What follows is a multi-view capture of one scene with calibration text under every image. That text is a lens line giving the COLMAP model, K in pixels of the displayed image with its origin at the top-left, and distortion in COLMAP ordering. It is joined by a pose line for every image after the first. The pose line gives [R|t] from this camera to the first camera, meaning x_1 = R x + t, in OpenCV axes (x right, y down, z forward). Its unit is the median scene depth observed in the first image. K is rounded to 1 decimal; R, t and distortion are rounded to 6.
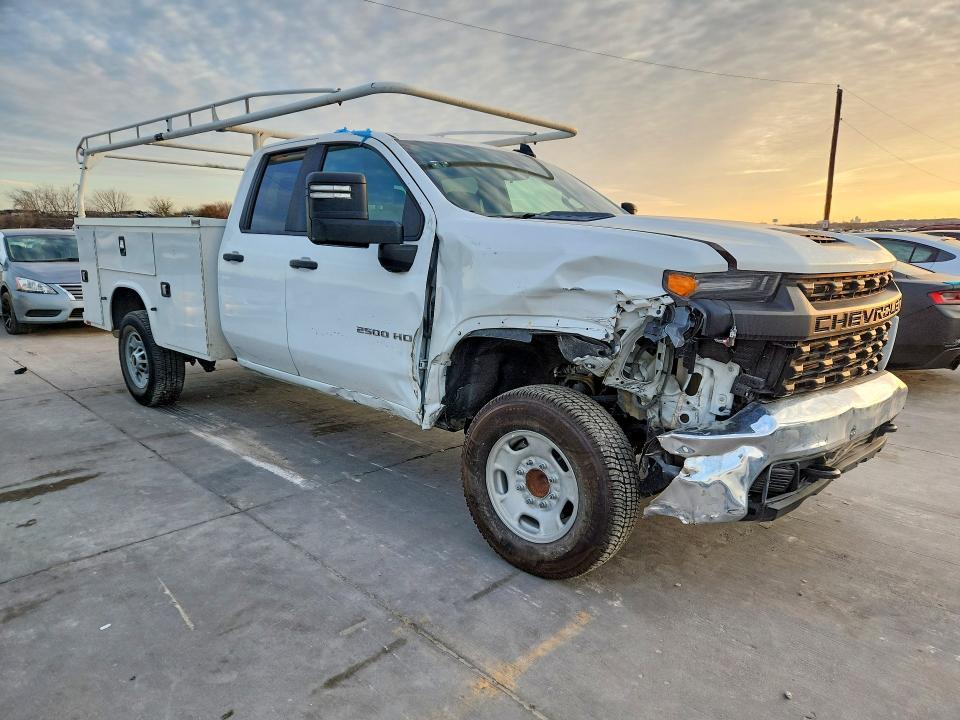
lens RADIAL K [[683.0, 0, 514.9], [0, 683.0, 378.8], [0, 0, 1]] dist [0.019491, -0.013414]
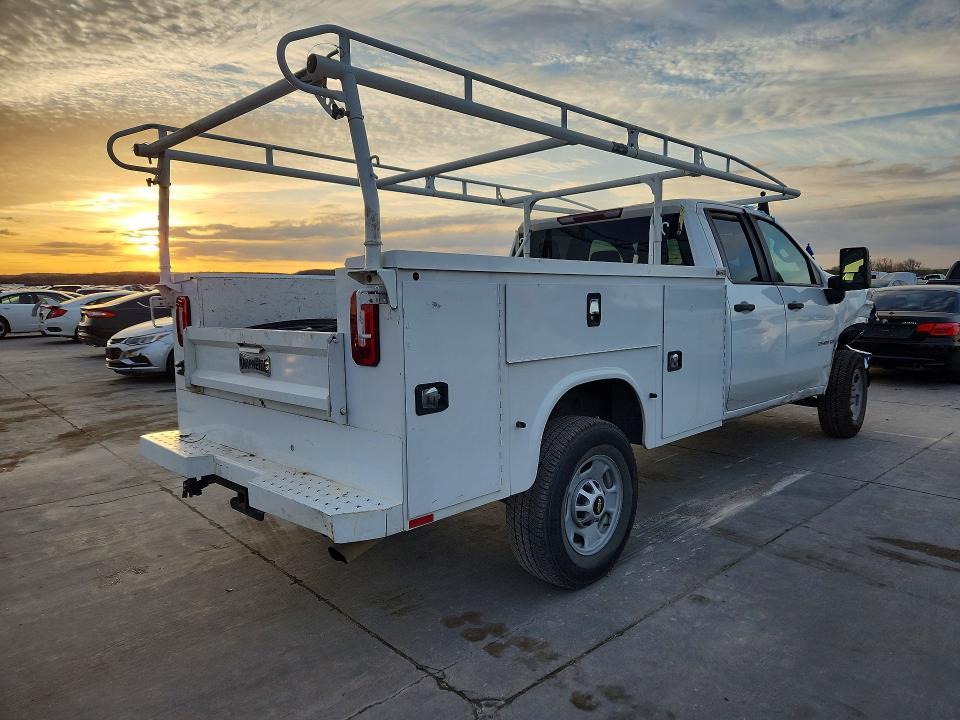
lens RADIAL K [[683.0, 0, 479.9], [0, 683.0, 365.2], [0, 0, 1]] dist [0.019491, -0.013414]
pose [[0.018875, -0.121453, 0.992418, -1.344919], [0.214912, 0.969886, 0.114608, -0.275355], [-0.976451, 0.211119, 0.044408, 1.274919]]
